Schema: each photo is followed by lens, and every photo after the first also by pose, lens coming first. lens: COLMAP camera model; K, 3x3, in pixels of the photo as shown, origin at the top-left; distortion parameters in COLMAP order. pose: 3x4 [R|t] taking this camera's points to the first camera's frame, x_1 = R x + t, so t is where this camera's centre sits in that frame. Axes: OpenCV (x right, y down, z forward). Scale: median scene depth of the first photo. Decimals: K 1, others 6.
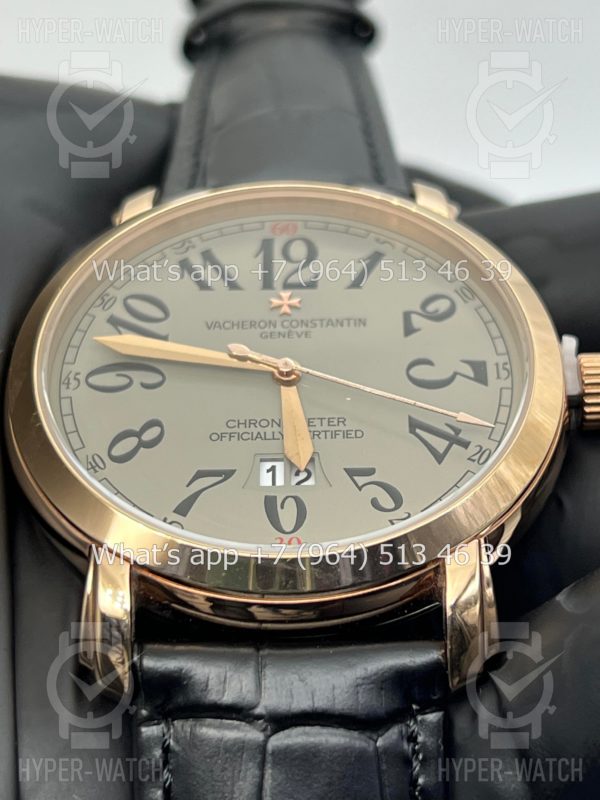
lens RADIAL K [[1866.3, 0, 304.1], [0, 1866.3, 357.1], [0, 0, 1]] dist [0.169092, 0.000000]
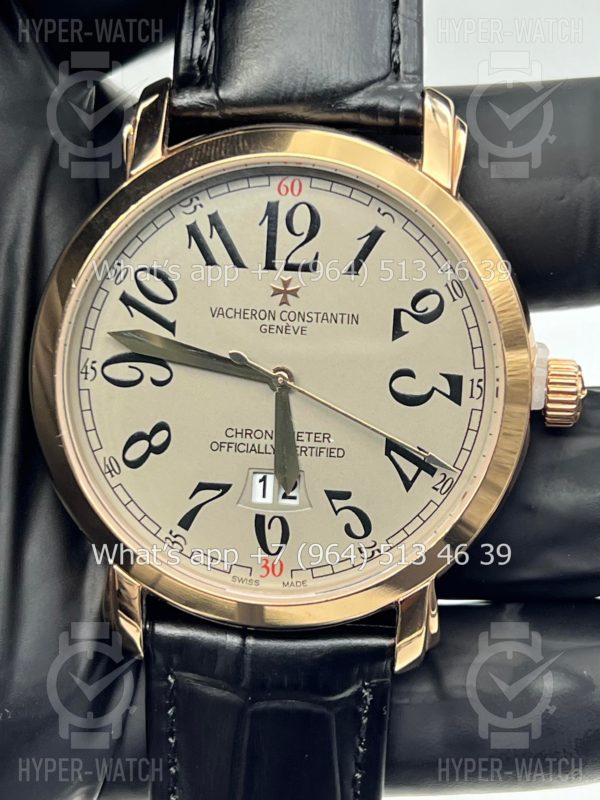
lens RADIAL K [[1866.3, 0, 302.2], [0, 1866.3, 398.2], [0, 0, 1]] dist [0.169092, 0.000000]
pose [[0.997597, 0.064619, -0.025012, 0.031531], [-0.027591, 0.701576, 0.712060, -0.776268], [0.063560, -0.709658, 0.701673, 0.215463]]
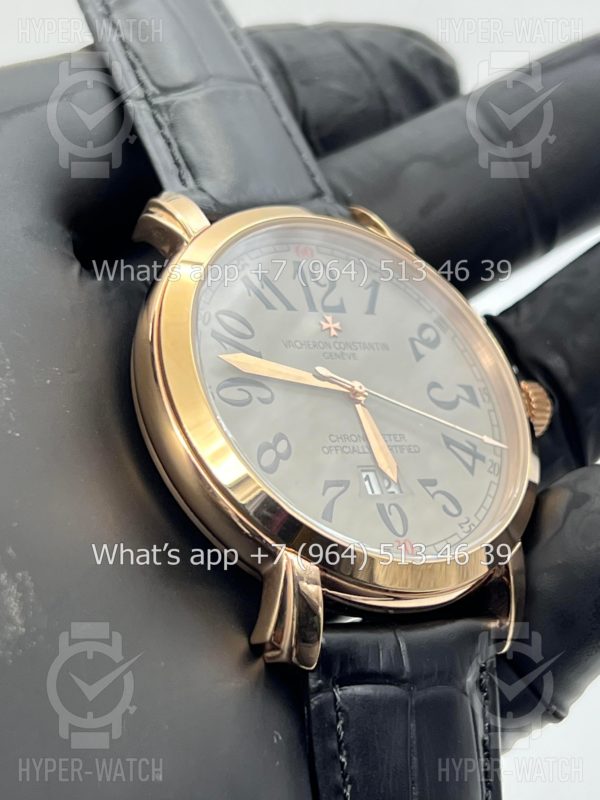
lens RADIAL K [[1866.3, 0, 297.6], [0, 1866.3, 401.1], [0, 0, 1]] dist [0.169092, 0.000000]
pose [[0.812789, 0.023303, 0.582092, -0.767061], [-0.144300, 0.976115, 0.162412, -0.183233], [-0.564404, -0.216003, 0.796738, 0.029199]]
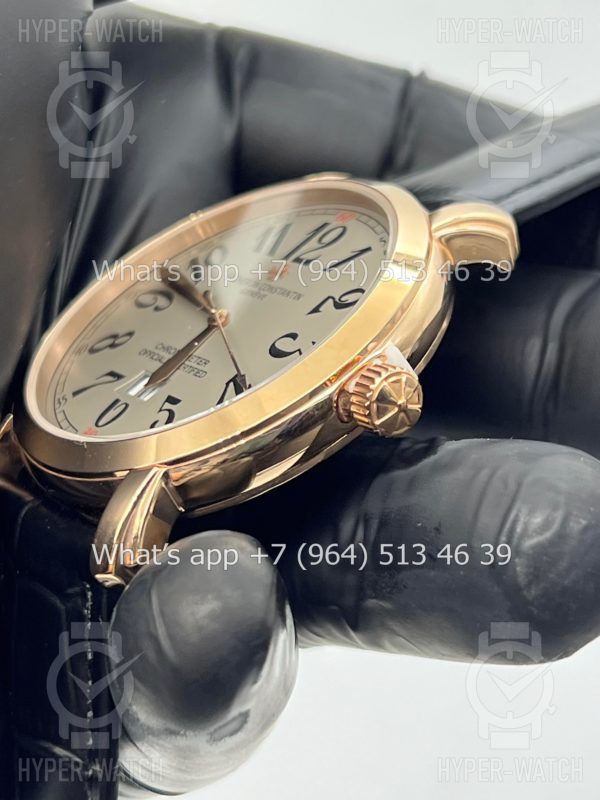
lens RADIAL K [[1866.3, 0, 299.2], [0, 1866.3, 400.1], [0, 0, 1]] dist [0.169092, 0.000000]
pose [[0.551211, 0.225244, -0.803387, 0.987567], [-0.246068, 0.963931, 0.101426, -0.075711], [0.797256, 0.141780, 0.586755, 0.351948]]
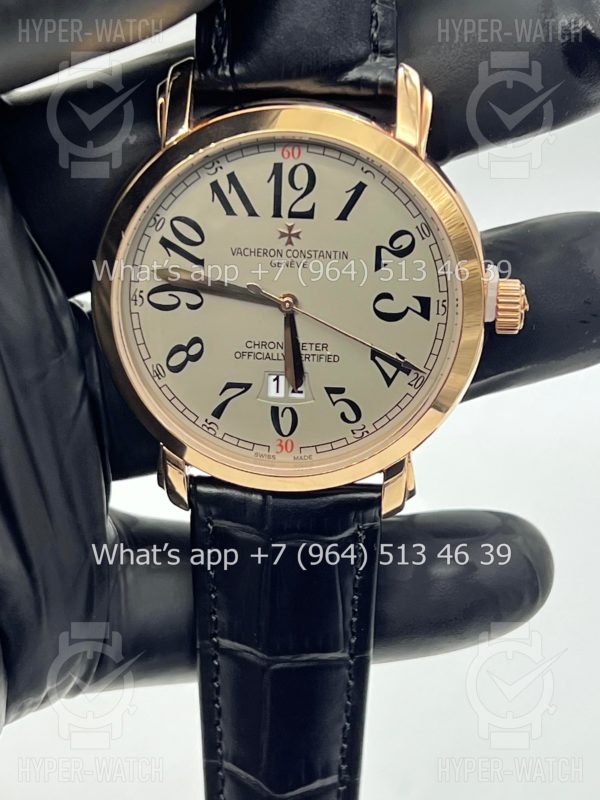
lens RADIAL K [[1866.3, 0, 294.2], [0, 1866.3, 403.7], [0, 0, 1]] dist [0.169092, 0.000000]
pose [[0.998116, 0.047157, -0.039254, 0.054335], [0.006542, 0.554328, 0.832273, -1.130823], [0.061008, -0.830962, 0.552975, 0.154893]]
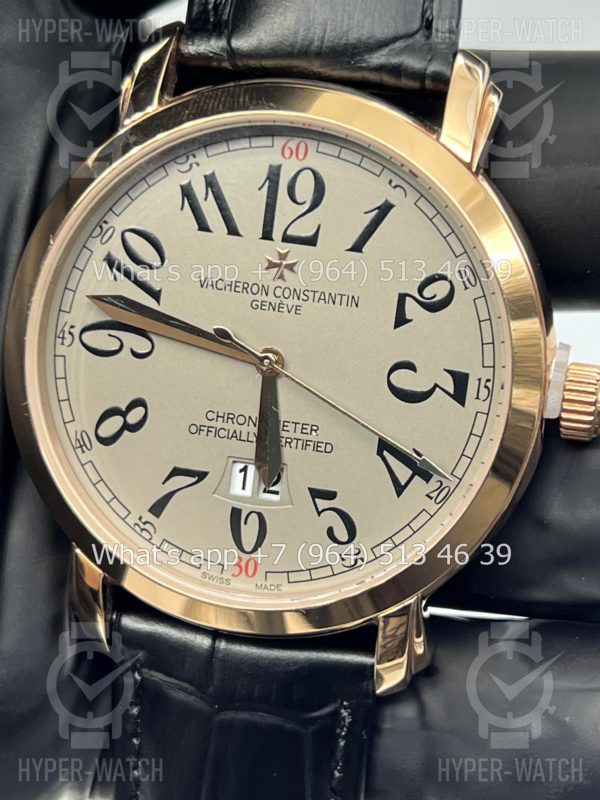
lens RADIAL K [[1866.3, 0, 300.1], [0, 1866.3, 400.7], [0, 0, 1]] dist [0.169092, 0.000000]
pose [[0.976479, 0.146566, -0.158135, 0.169330], [0.014282, 0.687845, 0.725717, -0.709032], [0.215138, -0.710906, 0.669573, 0.316361]]
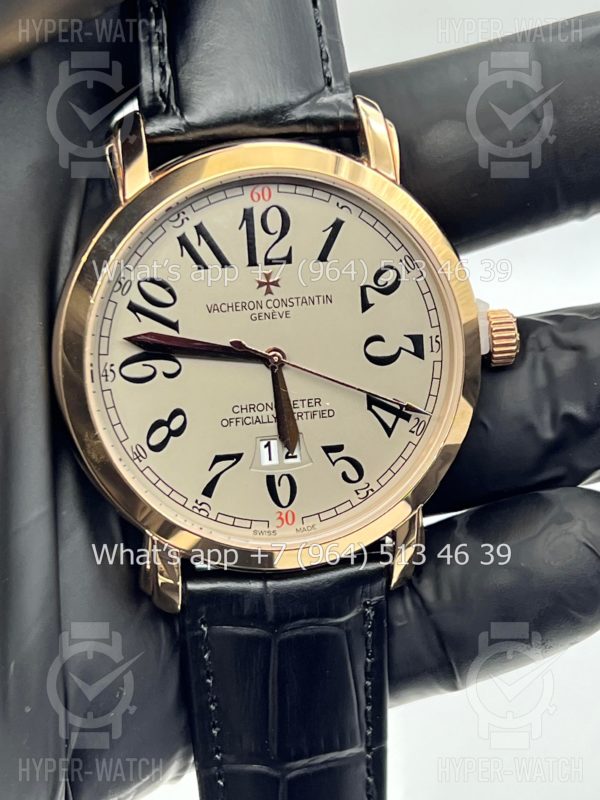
lens RADIAL K [[1866.3, 0, 299.5], [0, 1866.3, 394.8], [0, 0, 1]] dist [0.169092, 0.000000]
pose [[0.979922, -0.074757, 0.184835, -0.234836], [-0.083611, 0.687515, 0.721341, -0.914542], [-0.181002, -0.722312, 0.667461, 0.112663]]
